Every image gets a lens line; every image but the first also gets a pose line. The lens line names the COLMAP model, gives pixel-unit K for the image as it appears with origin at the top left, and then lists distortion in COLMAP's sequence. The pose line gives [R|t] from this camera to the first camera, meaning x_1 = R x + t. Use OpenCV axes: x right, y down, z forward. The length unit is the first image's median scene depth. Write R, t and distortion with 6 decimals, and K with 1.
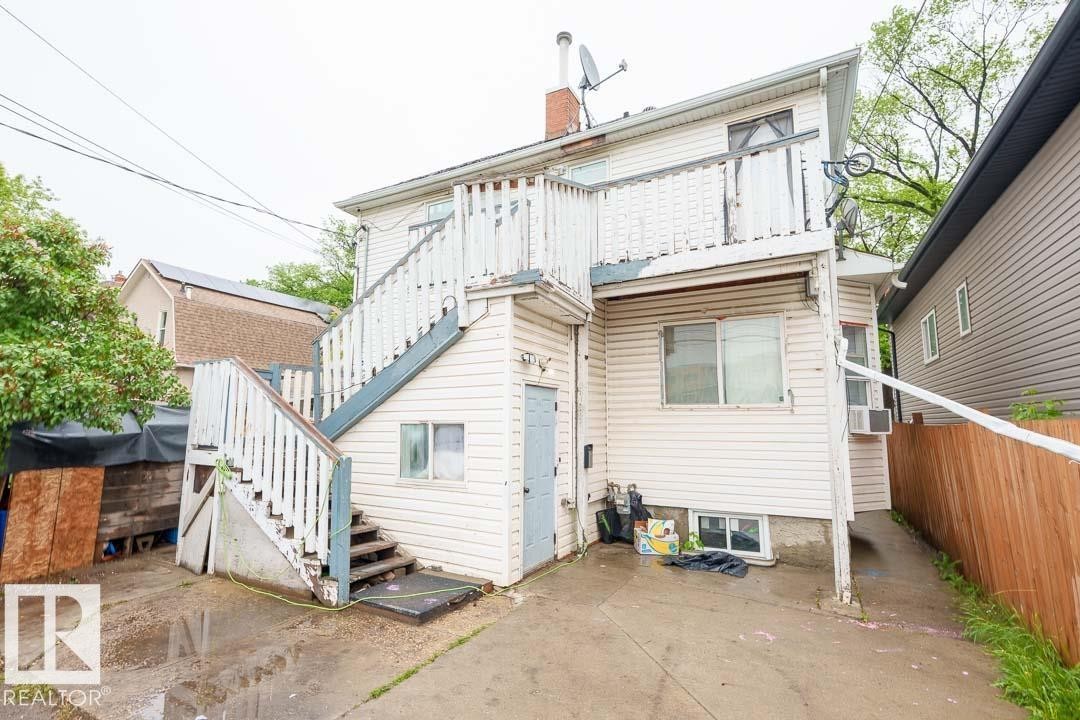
lens RADIAL K [[488.5, 0, 539.4], [0, 488.5, 358.8], [0, 0, 1]] dist [-0.000428, -0.000831]
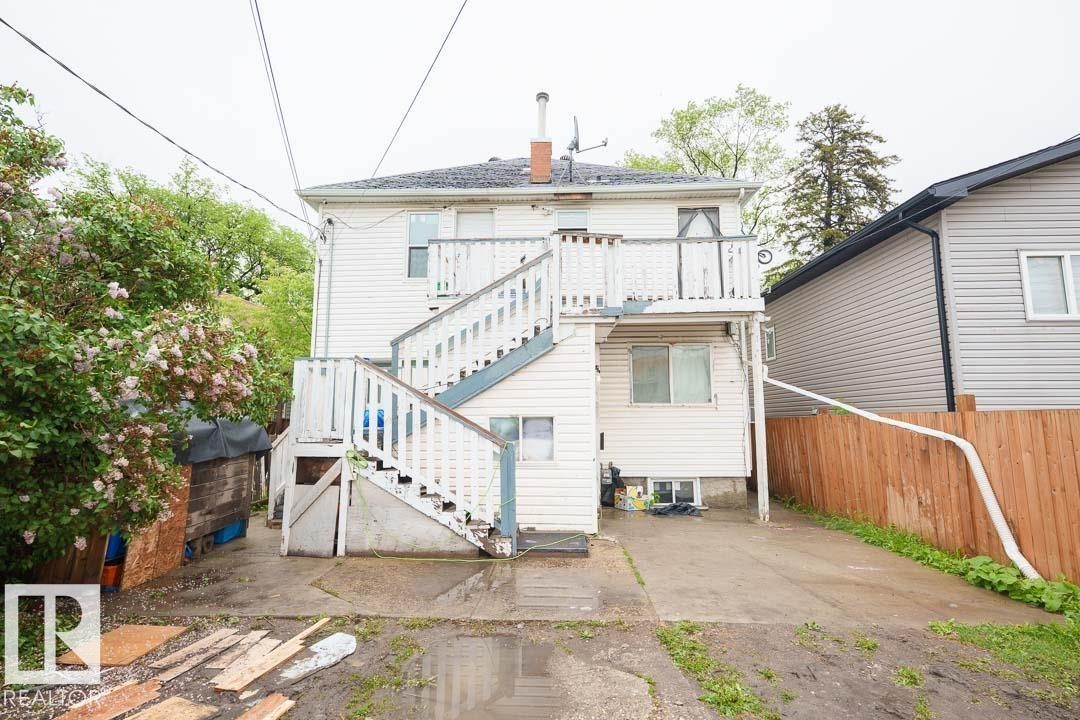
lens RADIAL K [[488.5, 0, 540.9], [0, 488.5, 361.0], [0, 0, 1]] dist [-0.000428, -0.000831]
pose [[0.901881, 0.045269, 0.429606, -0.724355], [-0.050650, 0.998716, 0.001094, -0.016557], [-0.429005, -0.022746, 0.903016, -0.159093]]
